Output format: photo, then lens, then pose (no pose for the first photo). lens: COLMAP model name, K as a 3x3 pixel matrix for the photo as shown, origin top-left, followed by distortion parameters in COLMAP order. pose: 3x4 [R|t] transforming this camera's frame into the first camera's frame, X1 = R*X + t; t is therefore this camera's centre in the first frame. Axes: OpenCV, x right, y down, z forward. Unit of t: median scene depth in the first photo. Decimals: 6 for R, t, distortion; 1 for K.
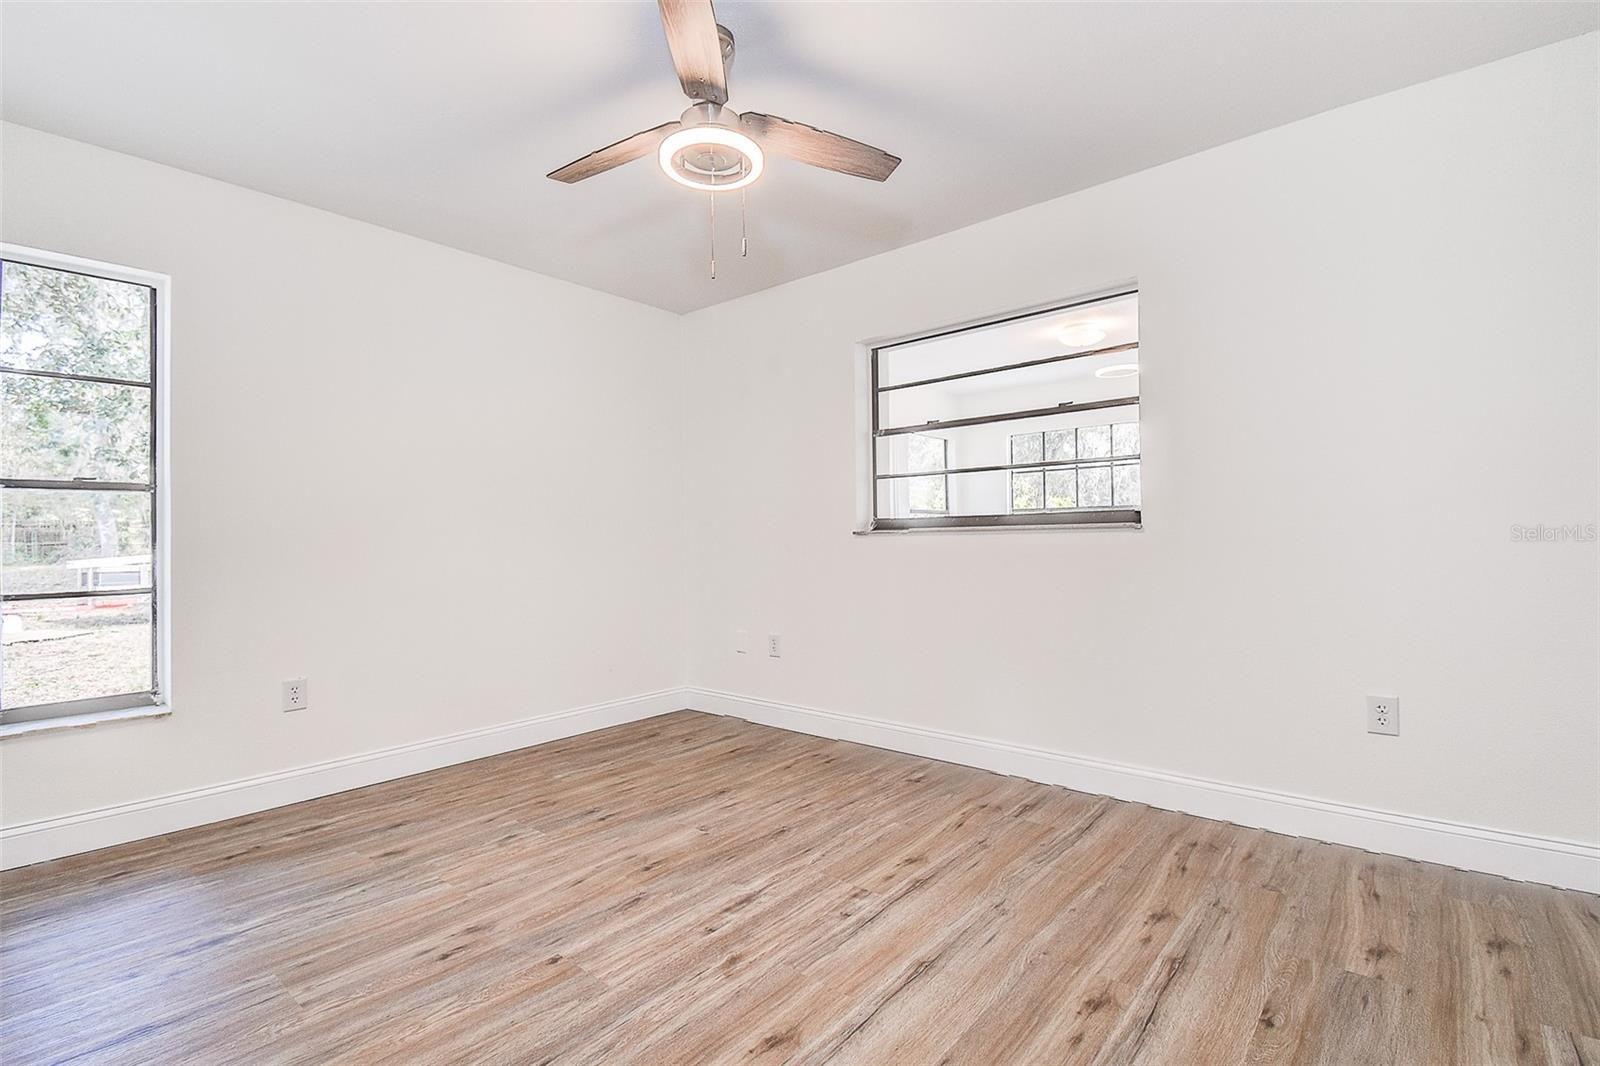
lens RADIAL K [[735.7, 0, 795.0], [0, 735.7, 530.4], [0, 0, 1]] dist [0.034515, -0.028181]
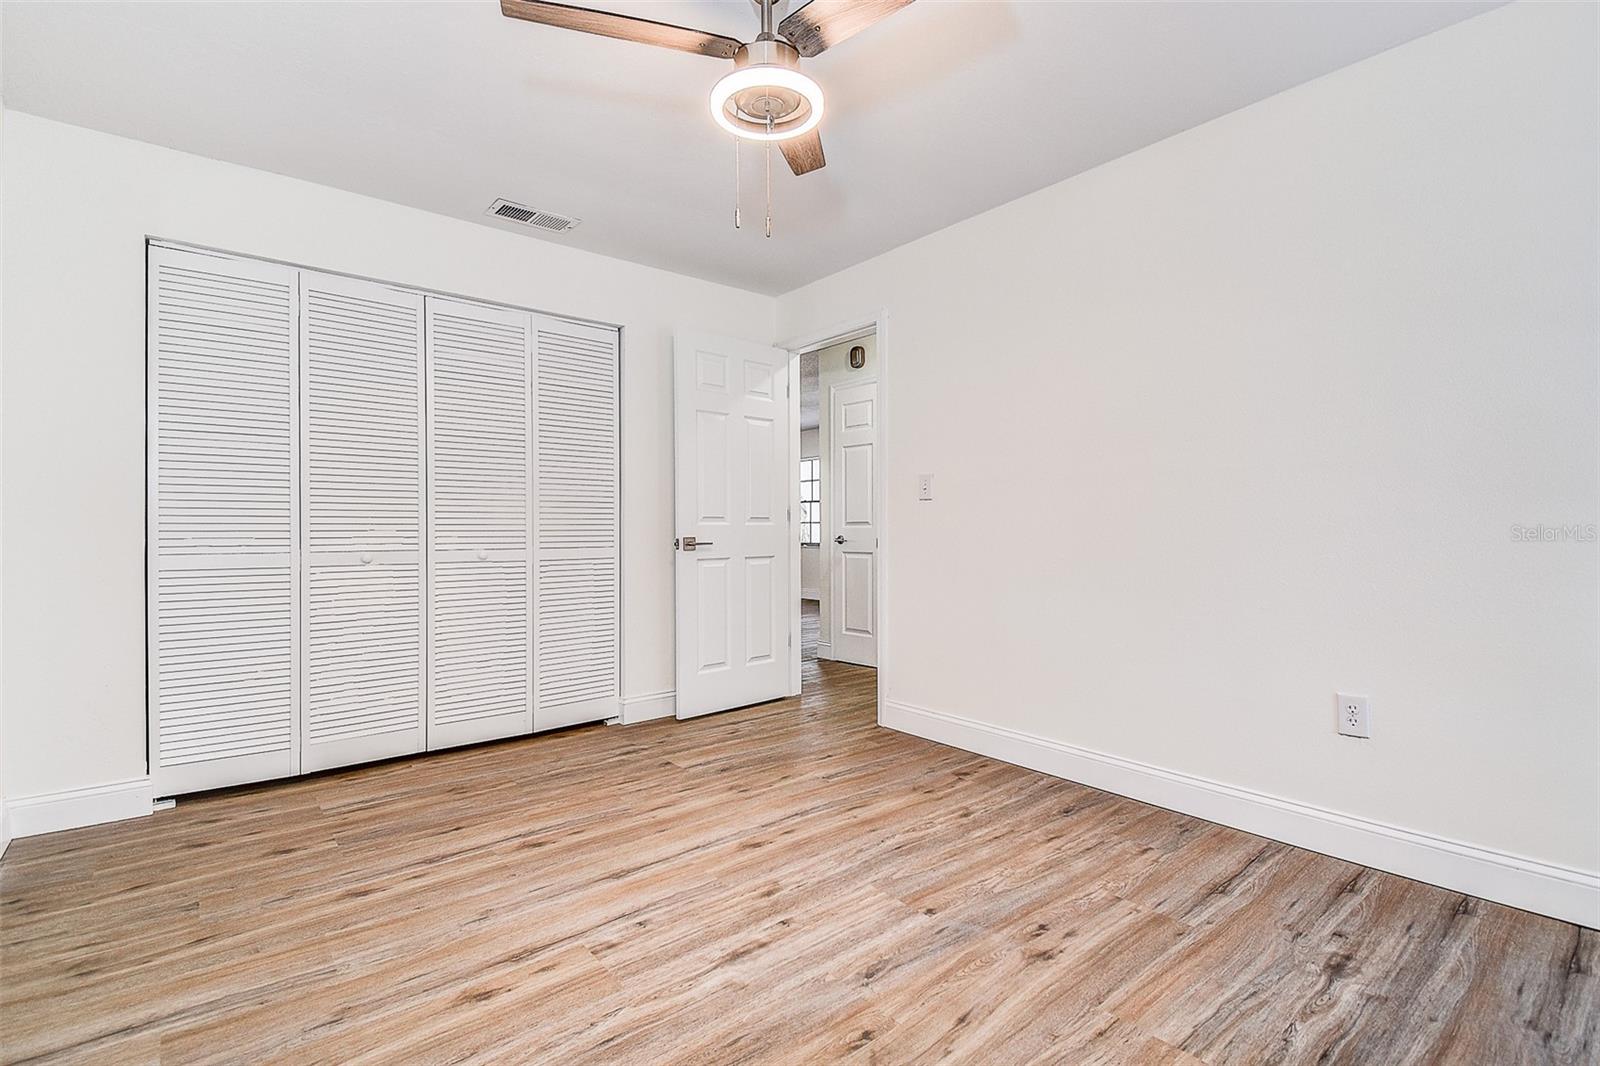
lens RADIAL K [[735.7, 0, 795.0], [0, 735.7, 530.4], [0, 0, 1]] dist [0.034515, -0.028181]
pose [[-0.984079, 0.017457, 0.176870, -0.313499], [0.014939, 0.999767, -0.015557, 0.037277], [-0.177100, -0.012667, -0.984111, 1.991661]]
